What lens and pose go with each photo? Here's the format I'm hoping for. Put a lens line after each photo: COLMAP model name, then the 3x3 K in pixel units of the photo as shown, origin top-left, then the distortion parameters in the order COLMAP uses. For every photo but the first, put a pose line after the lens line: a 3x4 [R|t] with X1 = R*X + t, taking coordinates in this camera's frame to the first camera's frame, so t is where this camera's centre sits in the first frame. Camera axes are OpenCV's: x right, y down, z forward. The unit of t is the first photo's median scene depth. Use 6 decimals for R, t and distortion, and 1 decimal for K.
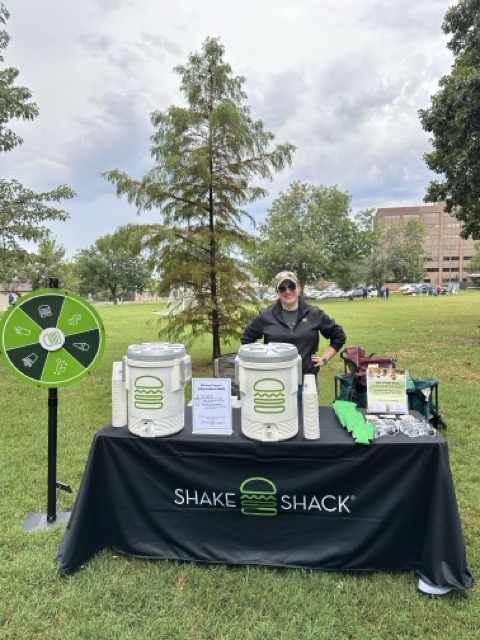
lens RADIAL K [[449.6, 0, 240.0], [0, 449.6, 320.0], [0, 0, 1]] dist [0.038382, -0.005683]
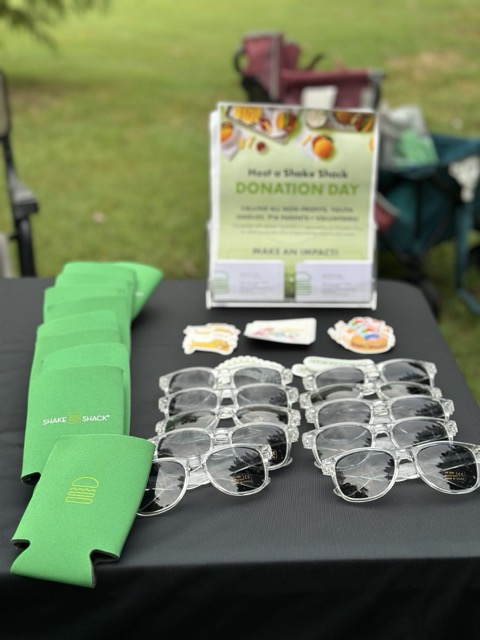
lens RADIAL K [[895.9, 0, 240.0], [0, 895.9, 320.0], [0, 0, 1]] dist [0.103676, -0.101058]
pose [[0.990150, -0.048022, 0.131515, 0.234555], [0.000804, 0.941271, 0.337651, 0.056168], [-0.140006, -0.334220, 0.932038, 0.559024]]
